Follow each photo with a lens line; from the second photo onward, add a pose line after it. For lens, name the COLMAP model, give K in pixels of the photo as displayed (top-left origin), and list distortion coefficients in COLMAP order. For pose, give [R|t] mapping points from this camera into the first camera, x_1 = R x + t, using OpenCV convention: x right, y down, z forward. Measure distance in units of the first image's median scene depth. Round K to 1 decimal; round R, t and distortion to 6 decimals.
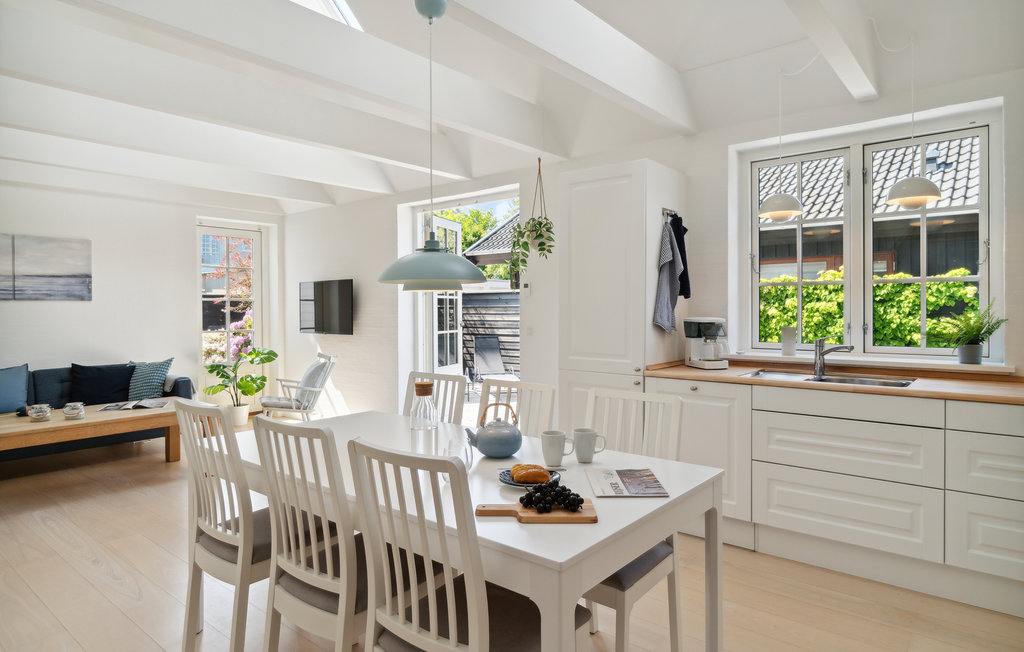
lens RADIAL K [[598.3, 0, 513.3], [0, 598.3, 317.1], [0, 0, 1]] dist [-0.001048, -0.001290]
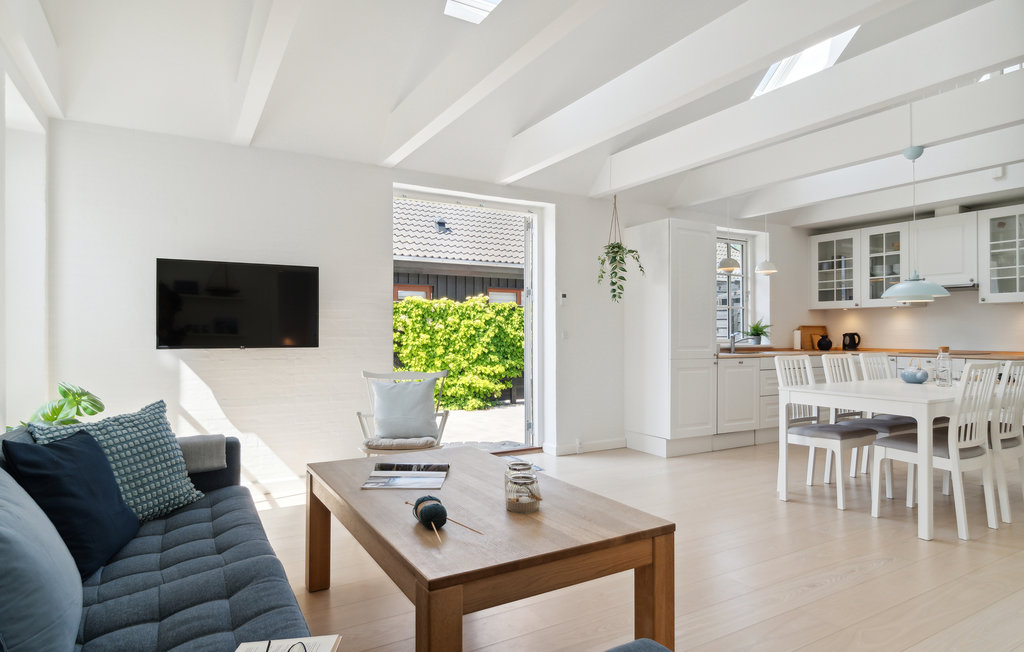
lens RADIAL K [[574.3, 0, 516.4], [0, 574.3, 332.6], [0, 0, 1]] dist [0.000484, -0.000025]
pose [[0.336539, 0.006350, 0.941648, -0.941038], [0.010429, 0.999891, -0.010470, 0.025766], [-0.941612, 0.013344, 0.336436, 0.647695]]
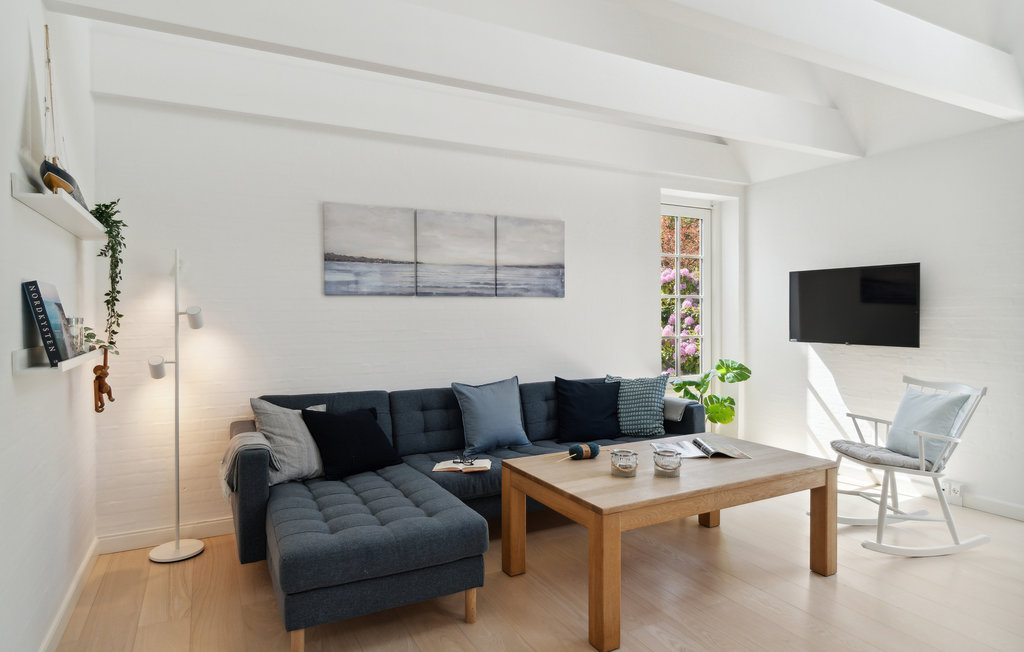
lens RADIAL K [[582.7, 0, 512.0], [0, 582.7, 326.0], [0, 0, 1]] dist [0.001061, 0.000060]
pose [[0.921653, 0.012725, -0.387807, -0.478519], [-0.008256, 0.999879, 0.013187, 0.001106], [0.387928, -0.008952, 0.921646, 0.262735]]
